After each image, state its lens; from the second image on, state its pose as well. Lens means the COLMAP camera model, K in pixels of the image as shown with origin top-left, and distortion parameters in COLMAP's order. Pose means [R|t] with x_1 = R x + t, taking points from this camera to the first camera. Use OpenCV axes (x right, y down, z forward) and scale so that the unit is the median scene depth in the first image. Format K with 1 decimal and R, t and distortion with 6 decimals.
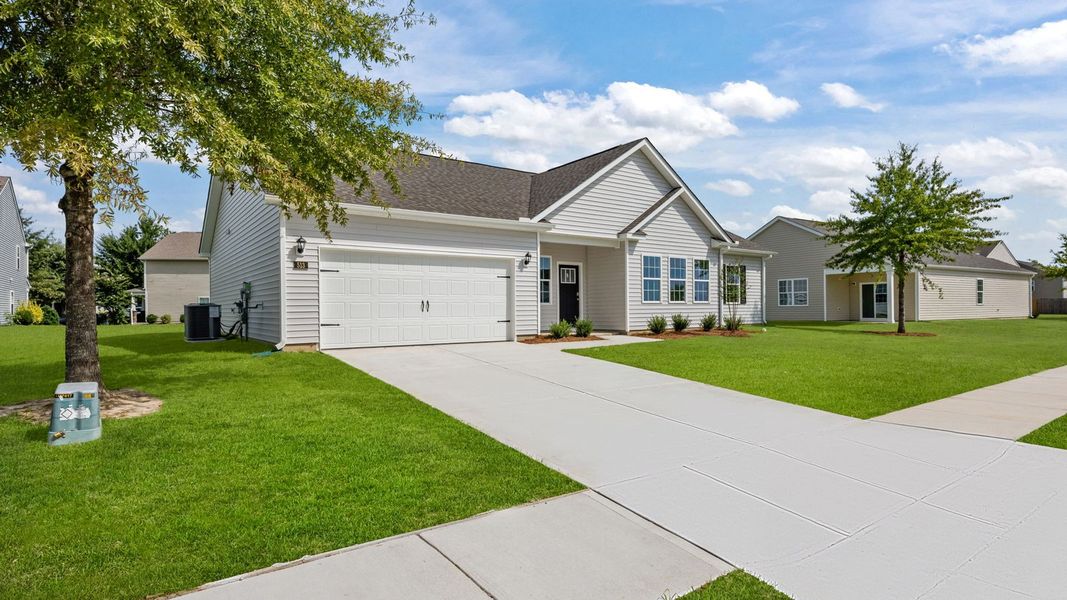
lens RADIAL K [[553.0, 0, 533.4], [0, 553.0, 304.7], [0, 0, 1]] dist [-0.001630, -0.000993]
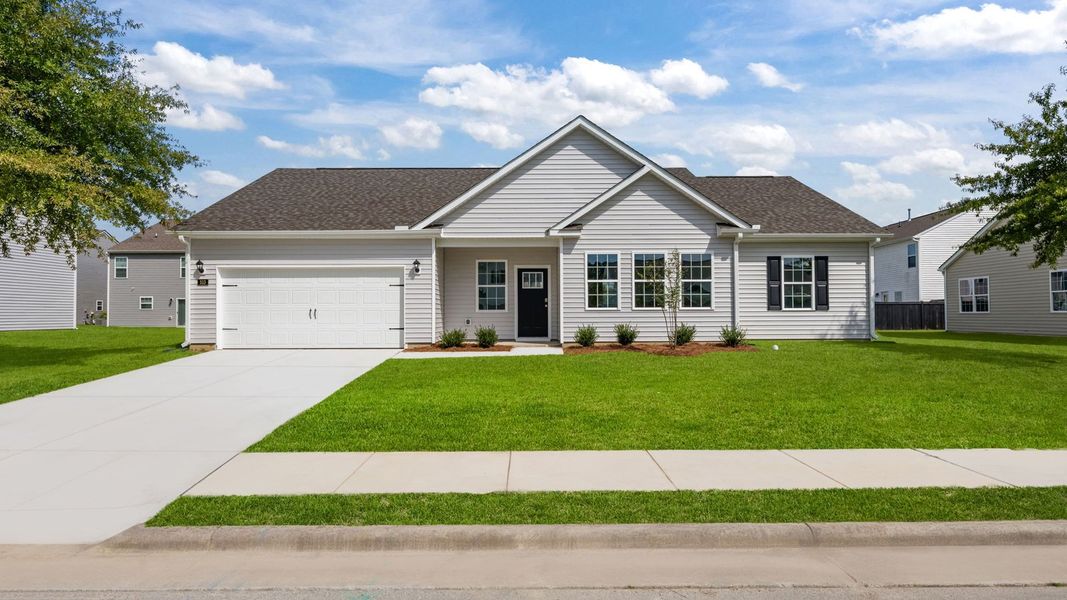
lens RADIAL K [[553.0, 0, 532.8], [0, 553.0, 303.9], [0, 0, 1]] dist [-0.001630, -0.000993]
pose [[0.815396, -0.006544, -0.578866, 0.613111], [0.002096, 0.999963, -0.008352, -0.005660], [0.578899, 0.005597, 0.815380, 0.259139]]
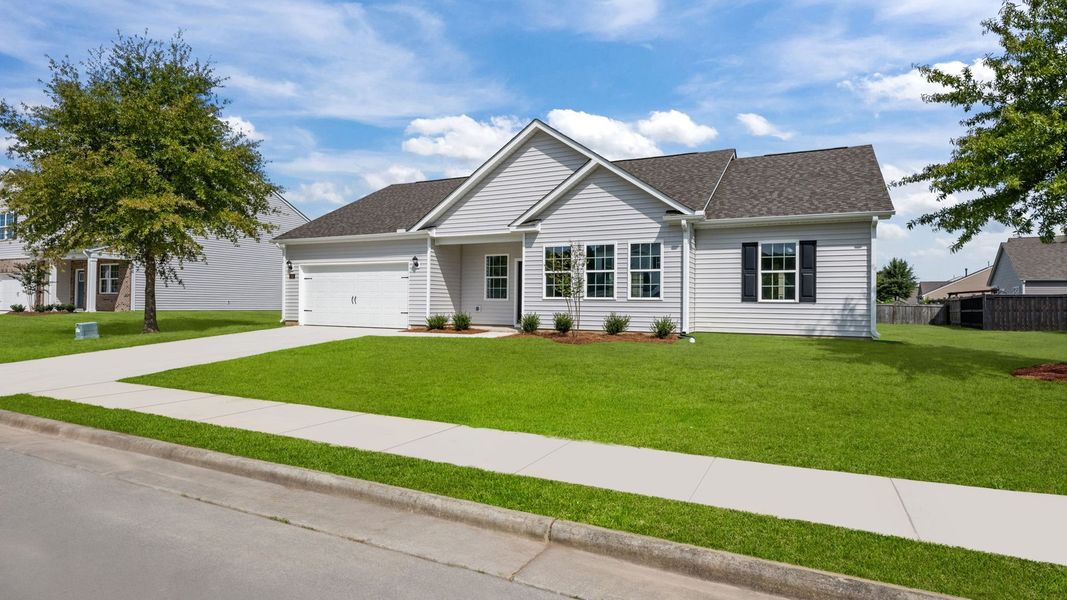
lens RADIAL K [[553.0, 0, 538.3], [0, 553.0, 296.8], [0, 0, 1]] dist [-0.001630, -0.000993]
pose [[0.478417, 0.001710, -0.878131, 0.980144], [-0.007814, 0.999967, -0.002310, -0.004839], [0.878098, 0.007967, 0.478415, 0.549945]]
